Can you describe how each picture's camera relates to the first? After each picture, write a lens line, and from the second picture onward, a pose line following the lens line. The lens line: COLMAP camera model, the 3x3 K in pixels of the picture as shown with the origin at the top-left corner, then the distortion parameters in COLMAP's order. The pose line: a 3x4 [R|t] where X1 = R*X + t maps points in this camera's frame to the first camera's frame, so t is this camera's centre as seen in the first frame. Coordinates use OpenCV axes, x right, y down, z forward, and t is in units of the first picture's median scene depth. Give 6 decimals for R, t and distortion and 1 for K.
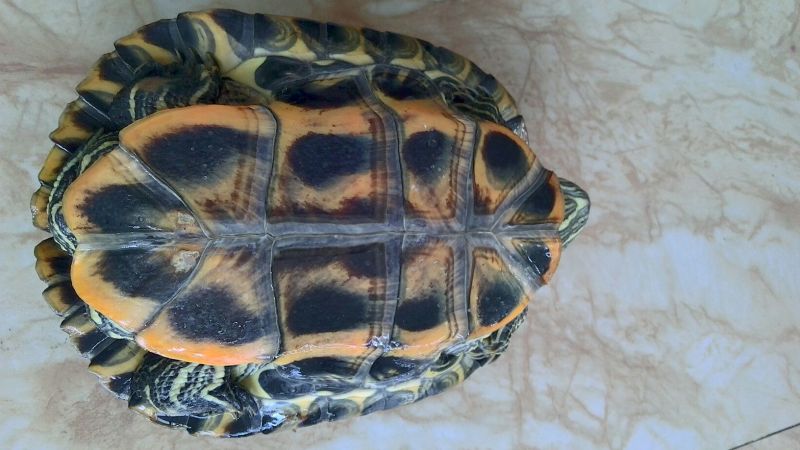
lens RADIAL K [[681.5, 0, 396.8], [0, 681.5, 221.8], [0, 0, 1]] dist [0.112596, -0.216089]
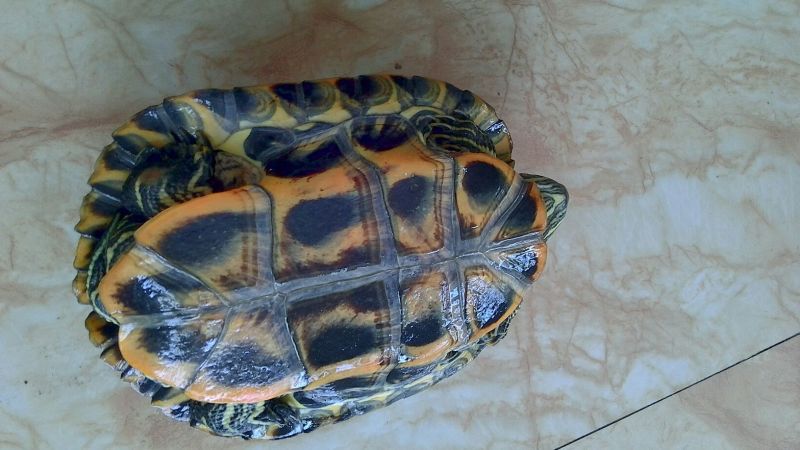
lens RADIAL K [[673.6, 0, 400.0], [0, 673.6, 225.0], [0, 0, 1]] dist [0.112734, -0.195044]
pose [[0.991202, -0.112284, -0.070076, 0.097229], [0.125715, 0.964295, 0.233088, -0.310104], [0.041402, -0.239847, 0.969927, -0.053500]]
